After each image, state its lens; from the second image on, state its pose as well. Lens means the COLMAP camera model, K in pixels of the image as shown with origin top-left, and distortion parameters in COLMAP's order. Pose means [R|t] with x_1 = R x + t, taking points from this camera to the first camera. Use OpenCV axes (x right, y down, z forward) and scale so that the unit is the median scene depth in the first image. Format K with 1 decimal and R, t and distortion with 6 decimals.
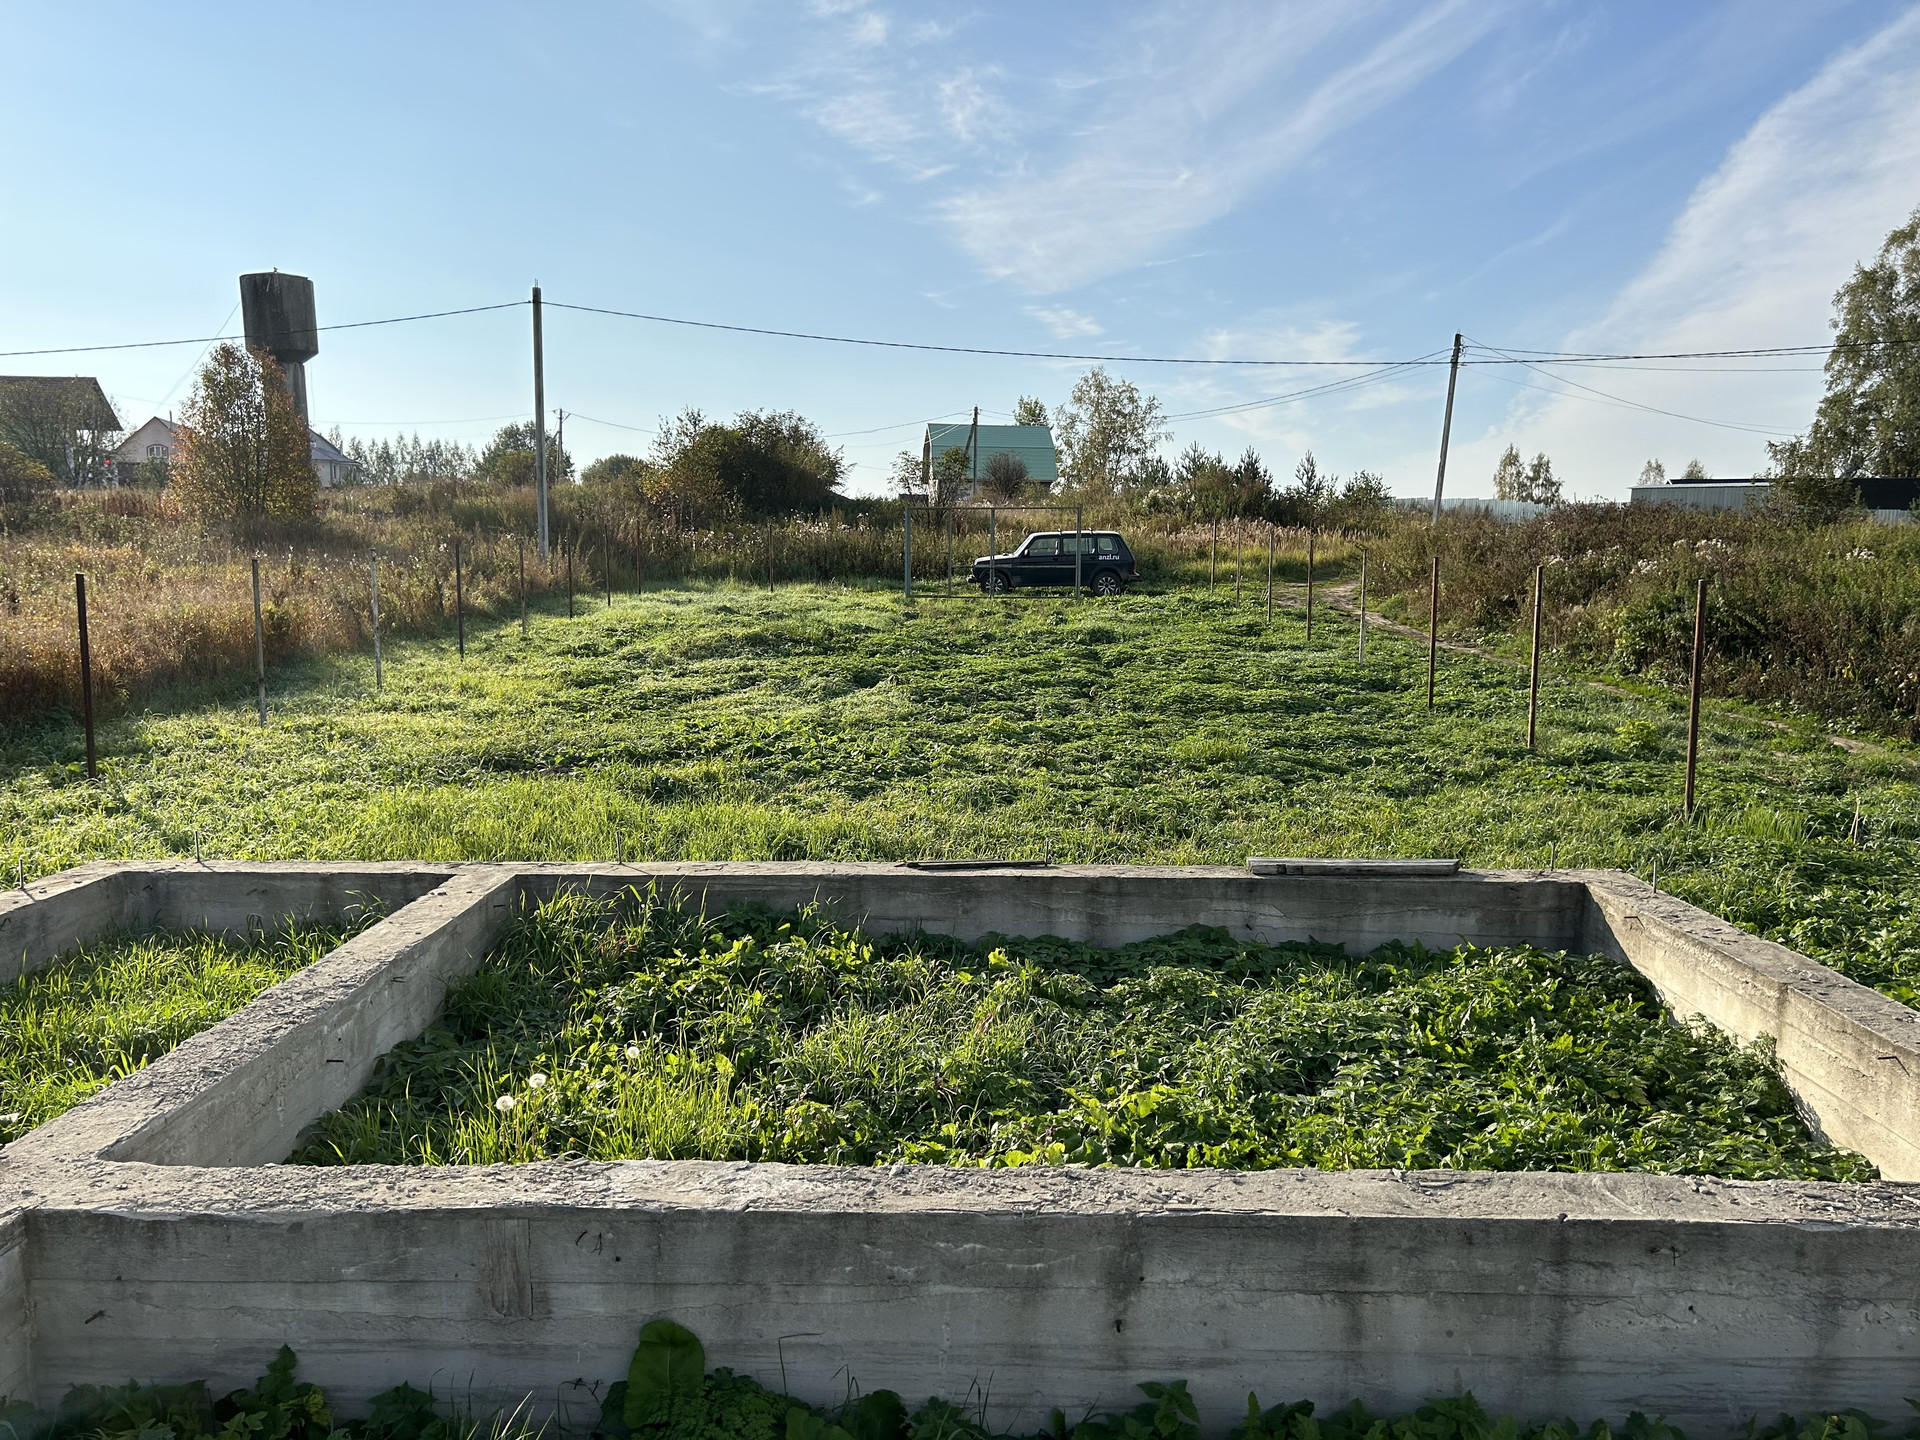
lens RADIAL K [[1432.9, 0, 963.3], [0, 1432.9, 742.8], [0, 0, 1]] dist [0.067193, -0.075285]
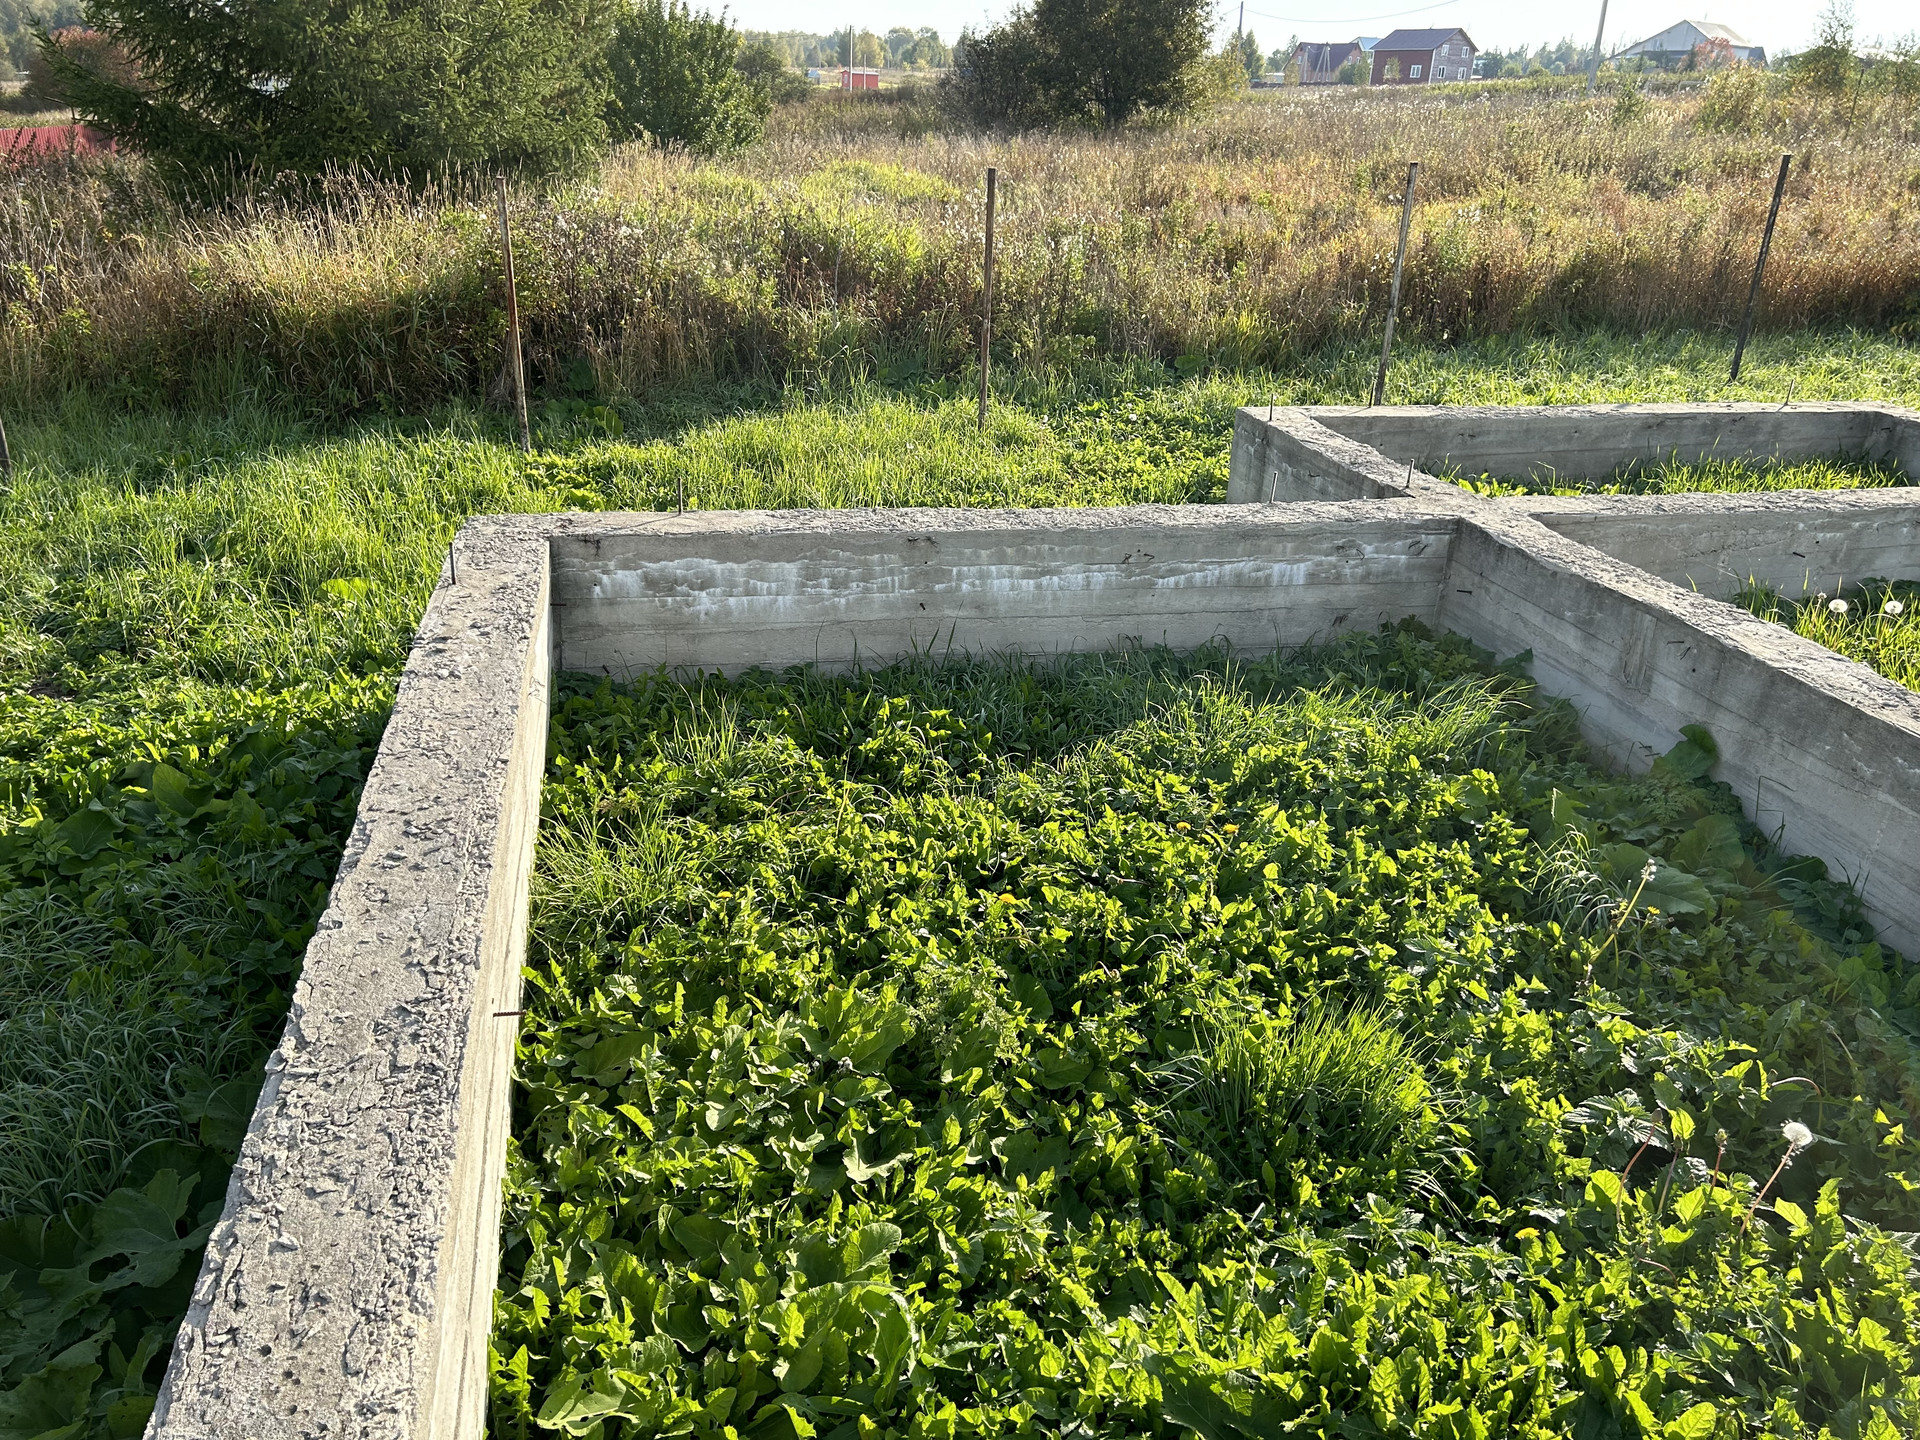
lens RADIAL K [[1432.9, 0, 957.5], [0, 1432.9, 730.0], [0, 0, 1]] dist [0.067193, -0.075285]
pose [[0.226003, 0.384742, -0.894928, 0.161089], [-0.151992, 0.921374, 0.357727, 0.008315], [0.962196, 0.055175, 0.266711, 0.004012]]
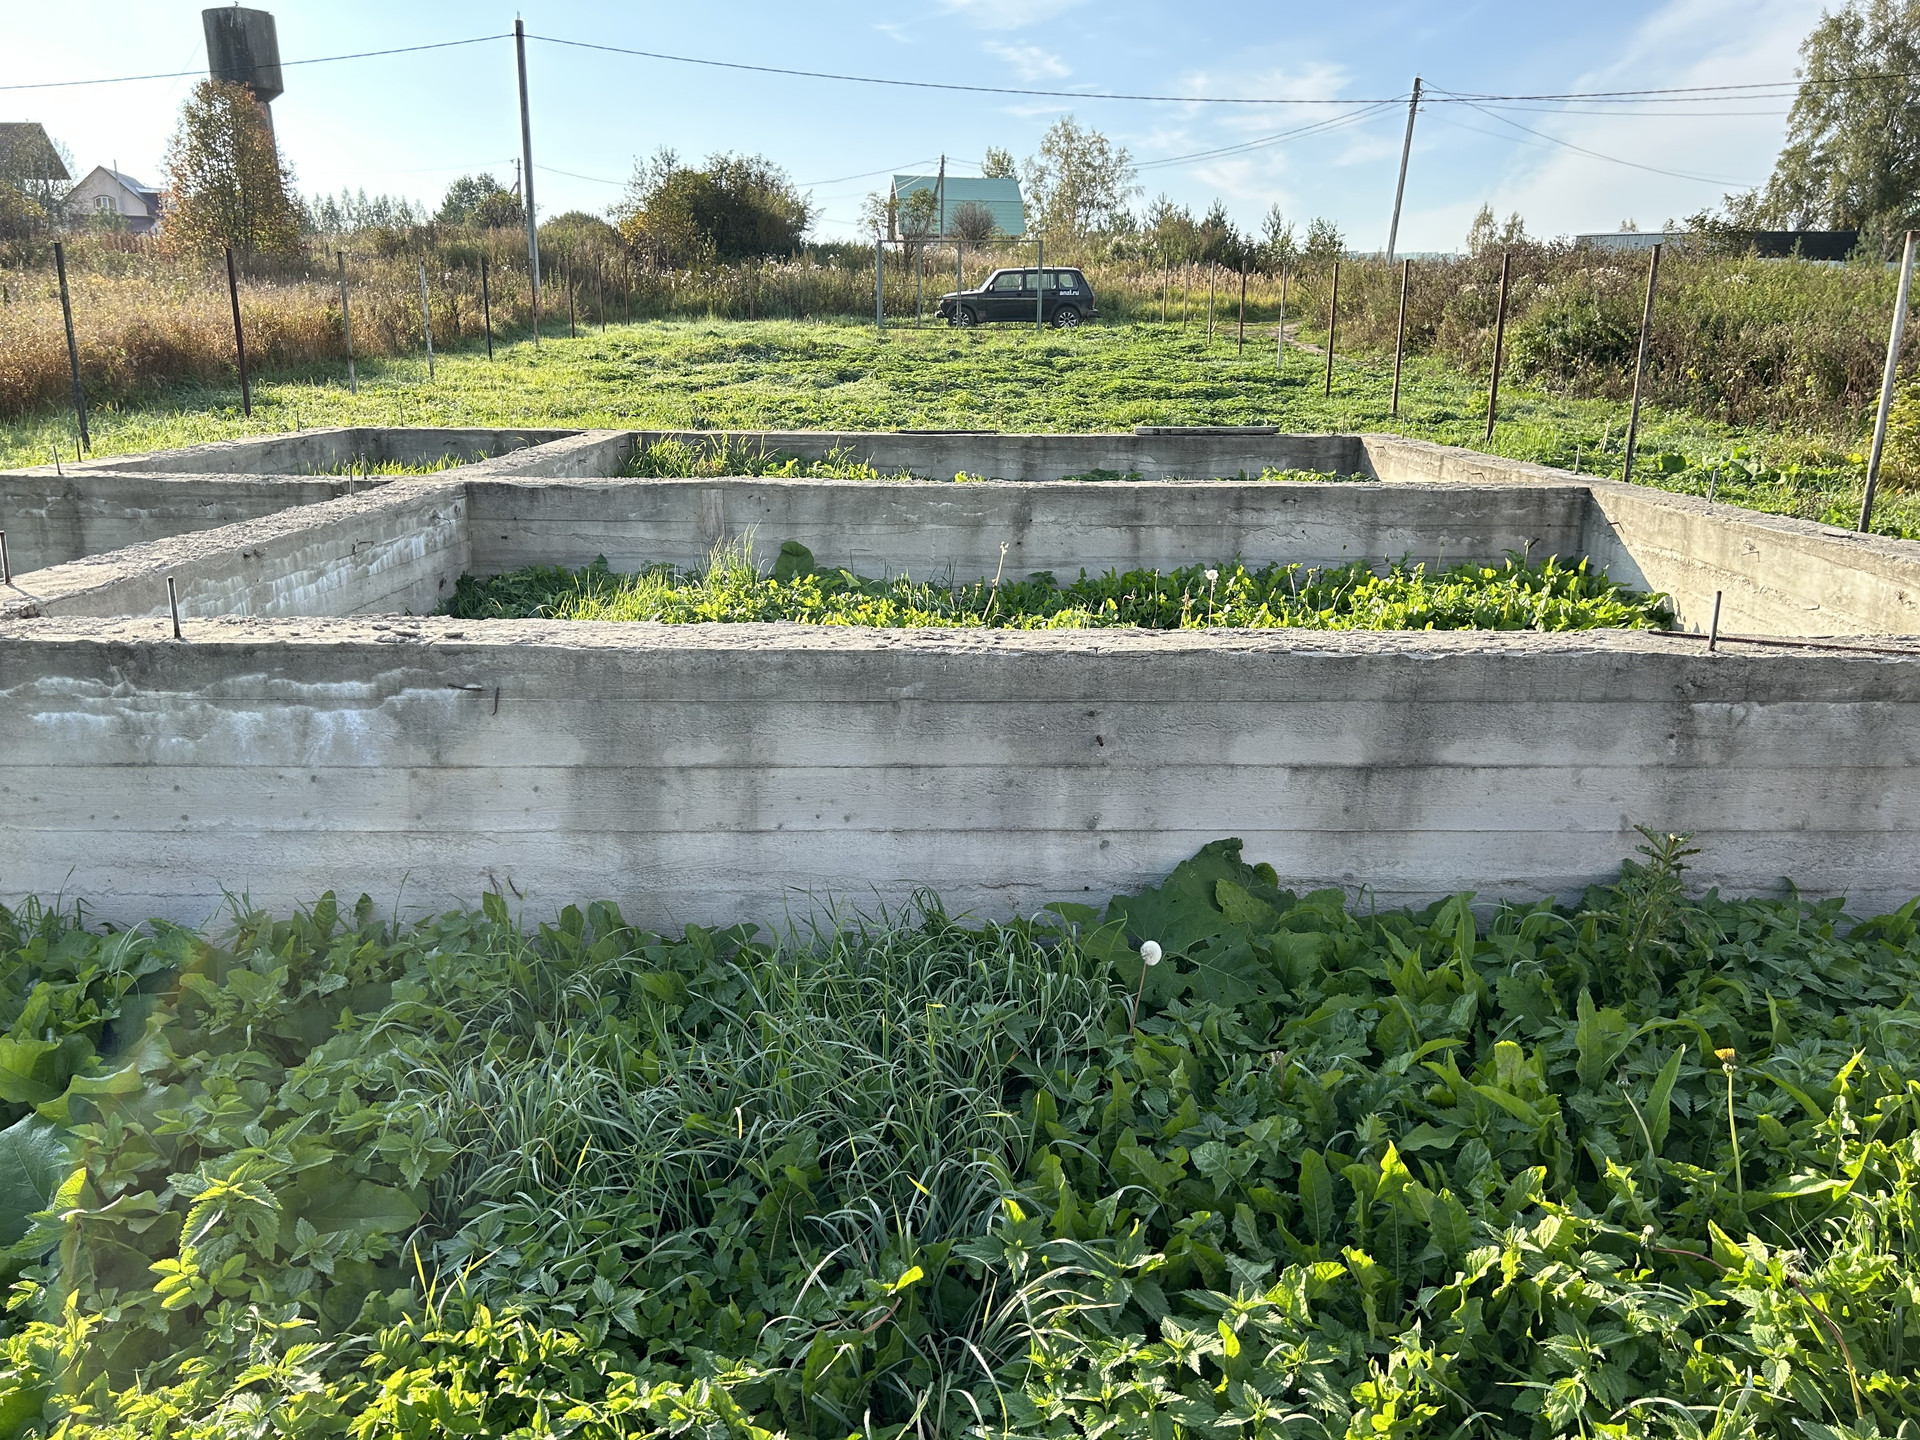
lens RADIAL K [[1432.9, 0, 959.0], [0, 1432.9, 723.0], [0, 0, 1]] dist [0.067193, -0.075285]
pose [[0.999806, -0.003168, 0.019454, -0.003168], [0.000433, 0.990293, 0.138996, 0.075175], [-0.019706, -0.138960, 0.990102, -0.201495]]
